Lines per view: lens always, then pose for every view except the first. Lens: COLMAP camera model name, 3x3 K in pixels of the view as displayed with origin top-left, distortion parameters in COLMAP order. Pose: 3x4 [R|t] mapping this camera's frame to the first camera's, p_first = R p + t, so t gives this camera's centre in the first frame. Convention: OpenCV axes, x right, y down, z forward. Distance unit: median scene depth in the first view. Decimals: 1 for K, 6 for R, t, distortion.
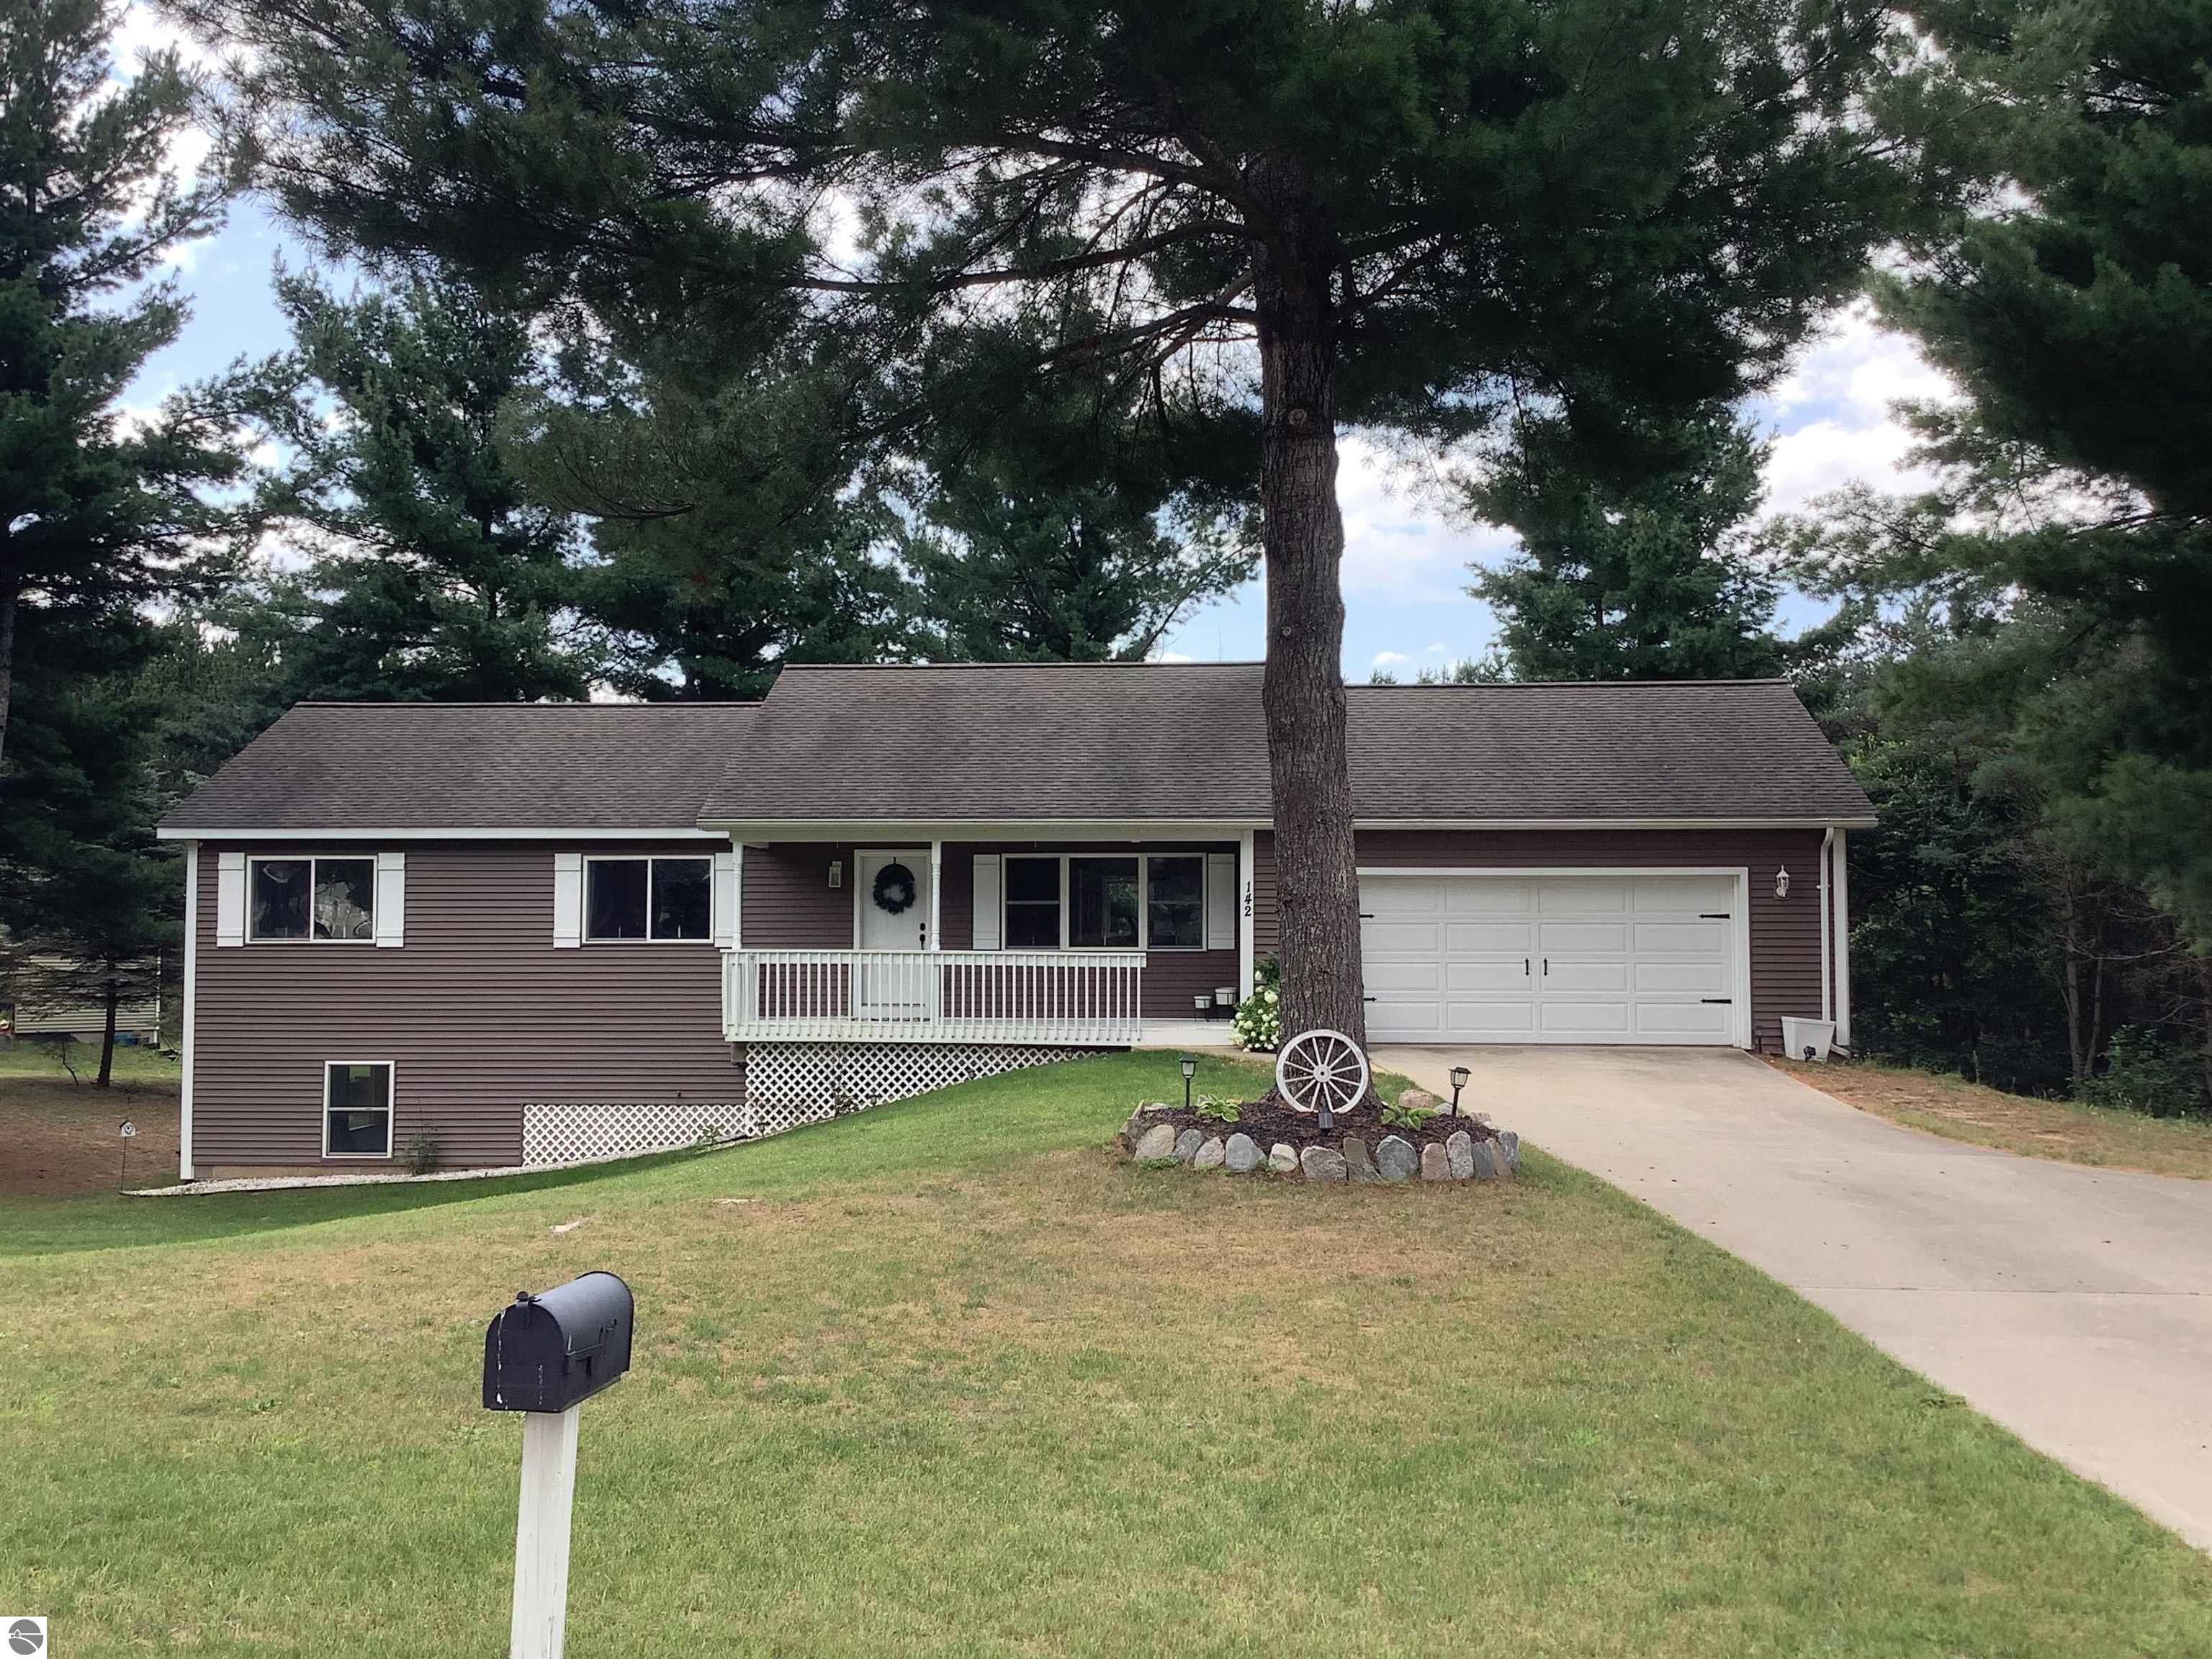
lens RADIAL K [[2078.6, 0, 1106.0], [0, 2078.6, 829.5], [0, 0, 1]] dist [0.047099, -0.021990]
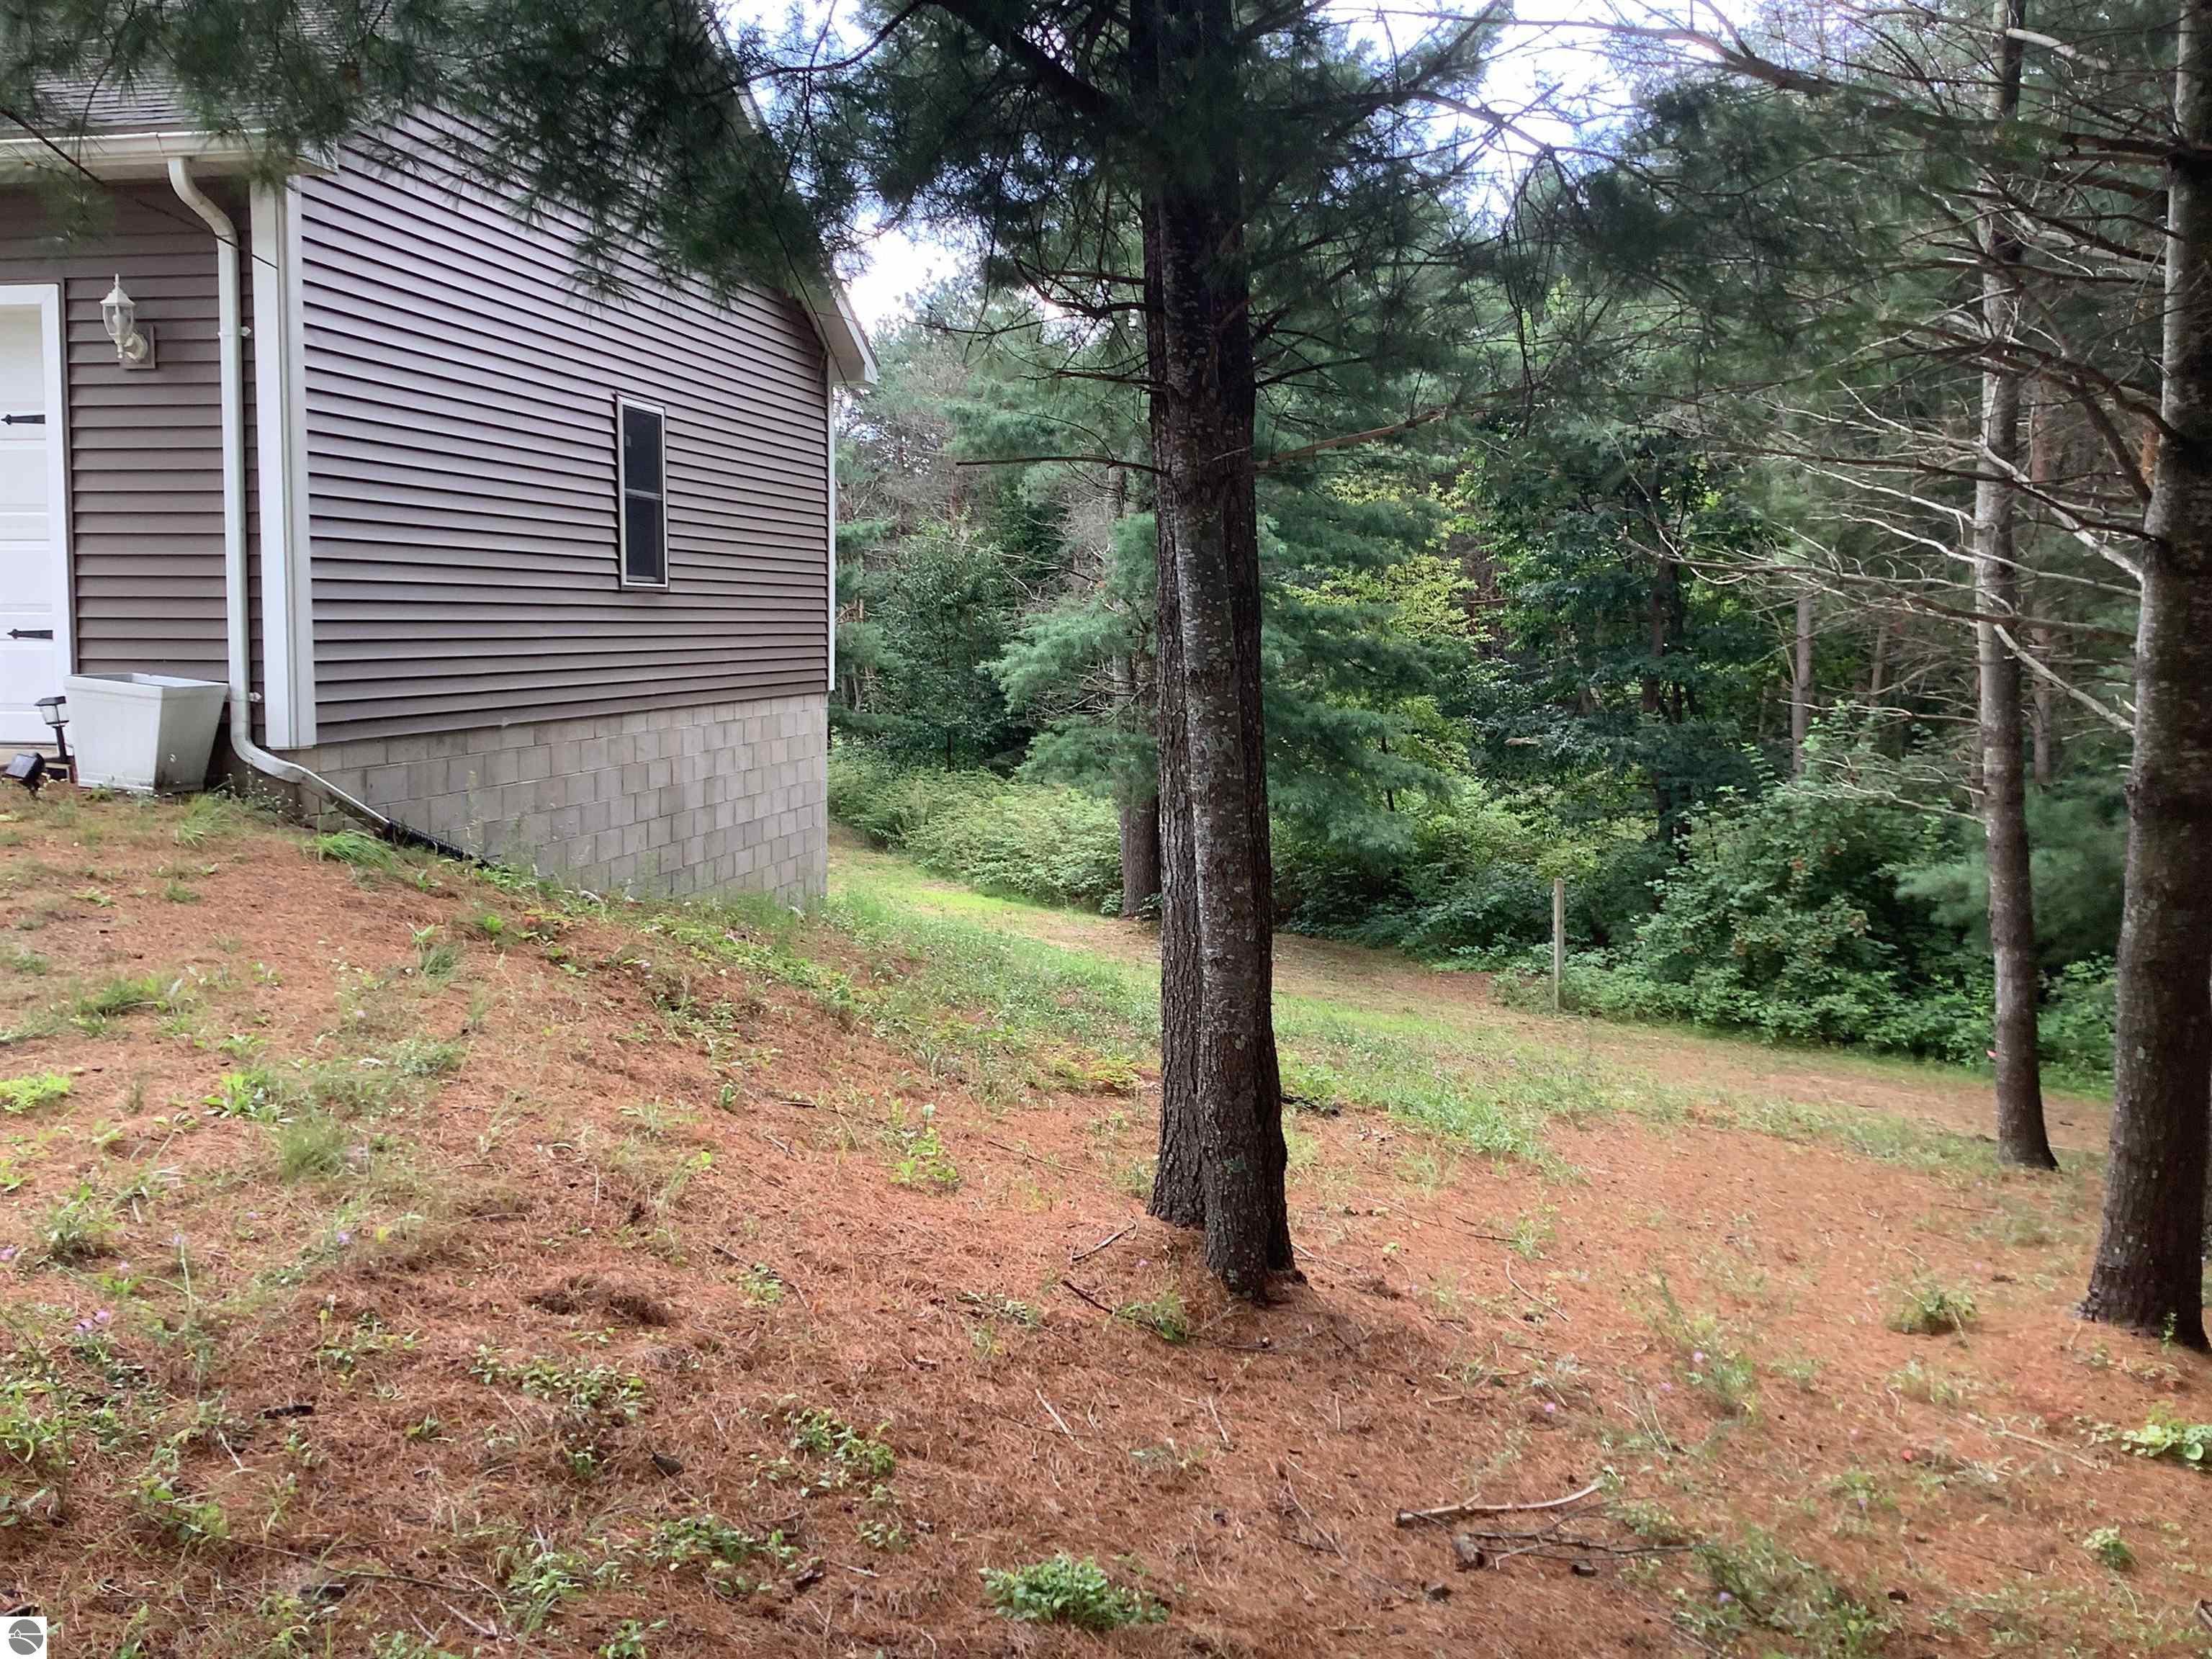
lens RADIAL K [[2006.6, 0, 1106.0], [0, 2006.6, 829.5], [0, 0, 1]] dist [-0.013395, -0.009128]
pose [[0.995985, 0.019518, -0.087372, 0.484467], [-0.005023, 0.986592, 0.163129, 0.050805], [0.089384, -0.162035, 0.982728, 0.584589]]
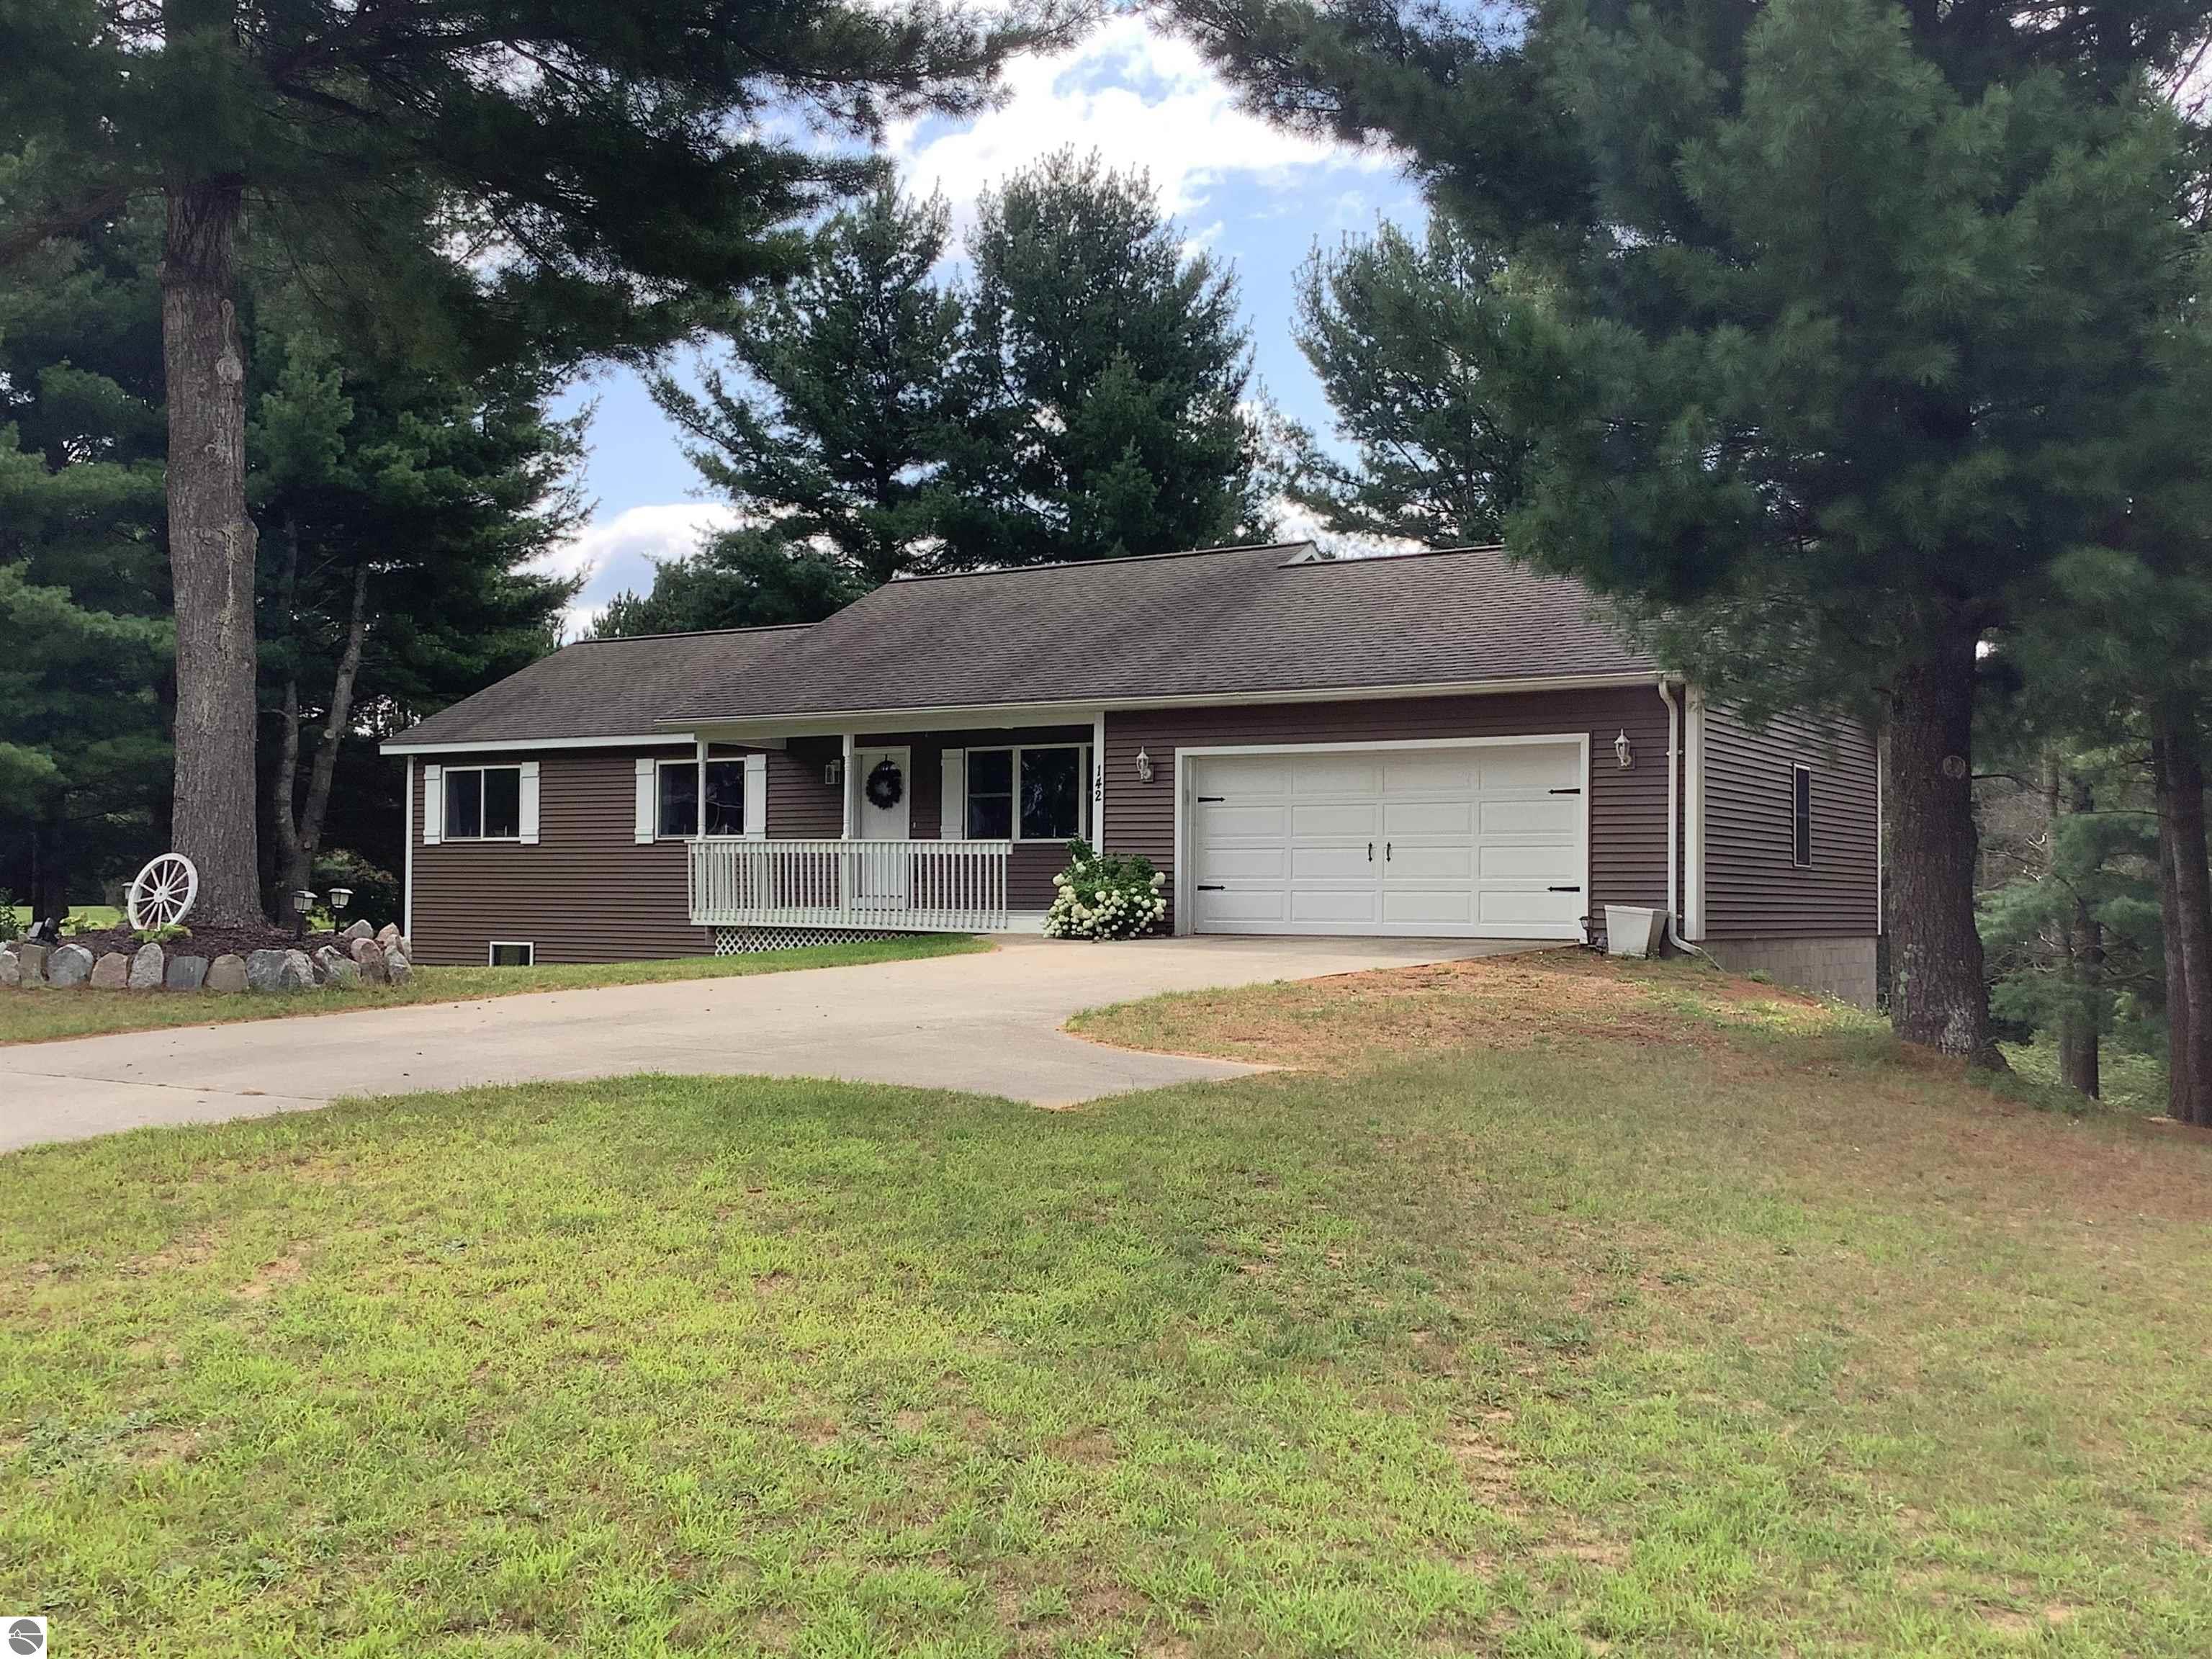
lens RADIAL K [[2078.6, 0, 1106.0], [0, 2078.6, 829.5], [0, 0, 1]] dist [0.047099, -0.021990]
pose [[0.885264, -0.008952, -0.465002, 0.481746], [0.018920, 0.999680, 0.016774, 0.036045], [0.464703, -0.023647, 0.885151, 0.136636]]
